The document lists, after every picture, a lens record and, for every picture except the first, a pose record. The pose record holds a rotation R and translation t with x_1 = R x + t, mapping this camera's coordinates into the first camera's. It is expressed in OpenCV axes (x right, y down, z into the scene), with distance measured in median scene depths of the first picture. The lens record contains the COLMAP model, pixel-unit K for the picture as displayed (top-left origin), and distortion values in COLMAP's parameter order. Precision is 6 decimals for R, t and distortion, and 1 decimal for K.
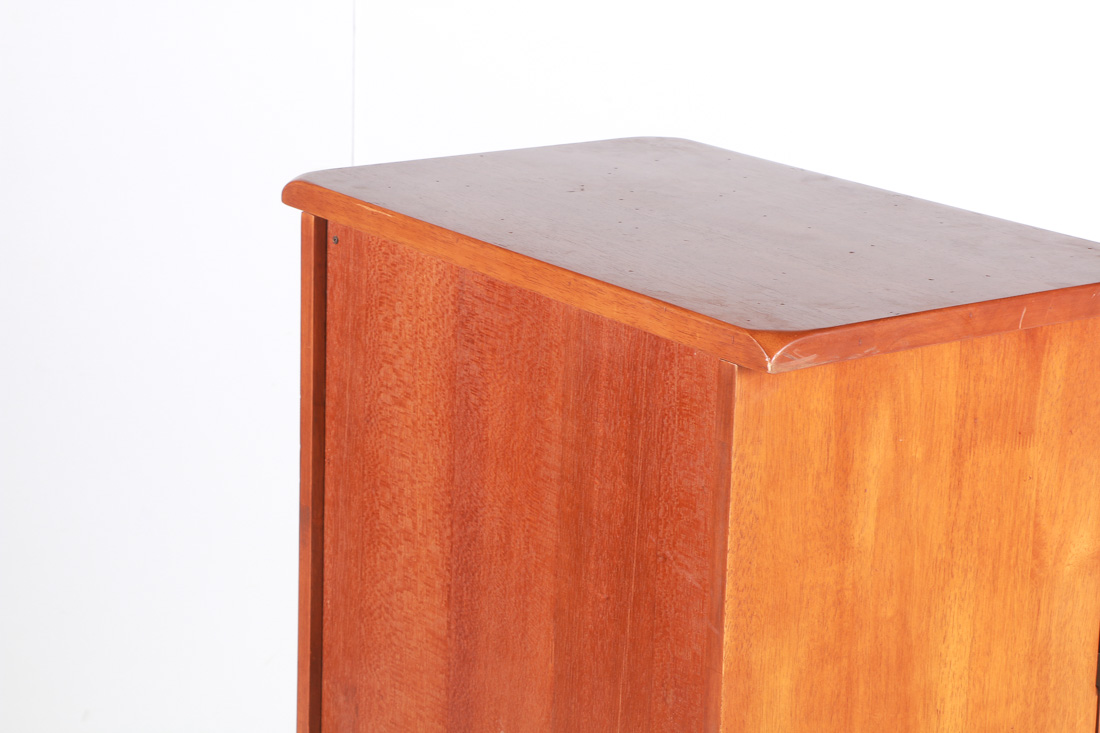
lens RADIAL K [[2595.4, 0, 544.4], [0, 2595.4, 366.8], [0, 0, 1]] dist [0.389816, 0.000000]
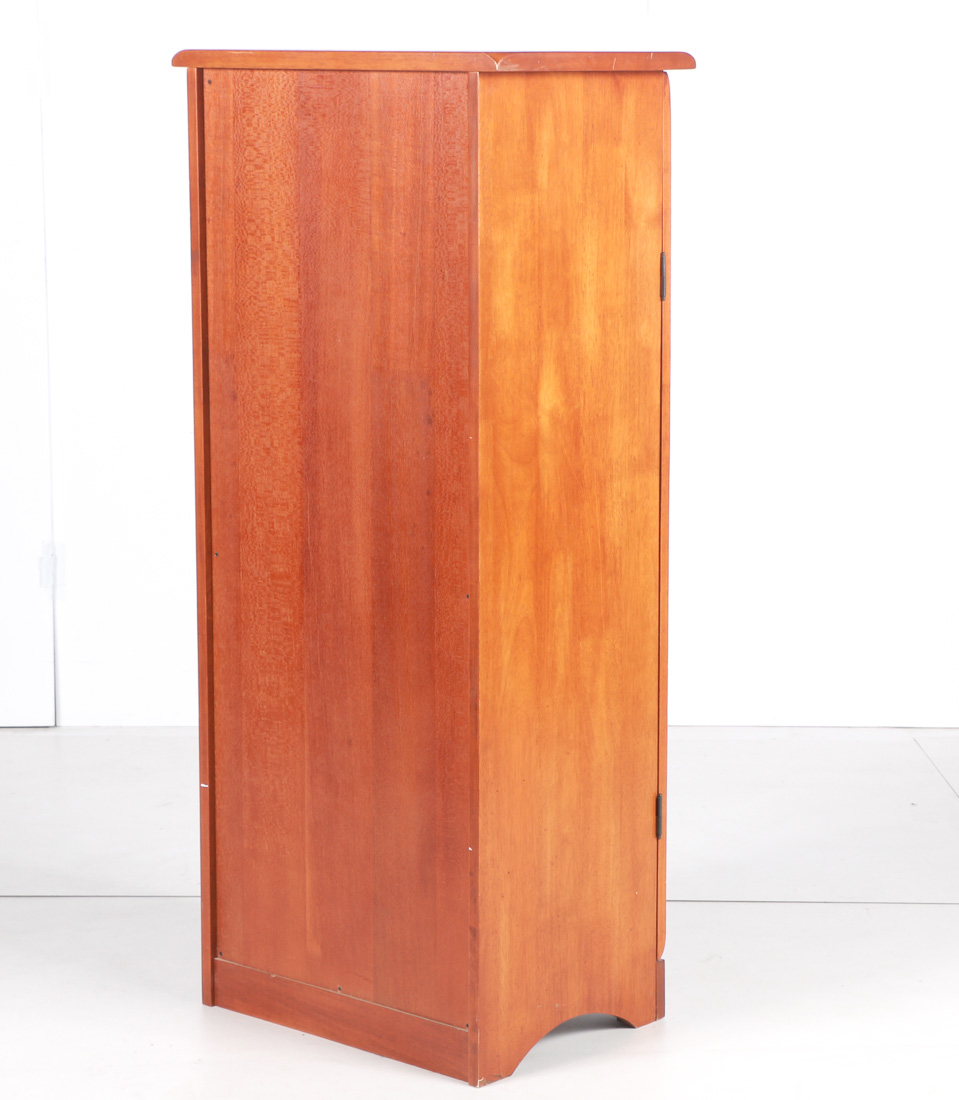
lens RADIAL K [[2935.1, 0, 485.0], [0, 2935.1, 547.5], [0, 0, 1]] dist [0.201452, 0.000000]
pose [[0.979684, -0.060491, 0.191209, -0.320328], [0.079668, 0.992356, -0.094246, 0.493873], [-0.184047, 0.107565, 0.977014, -0.973605]]
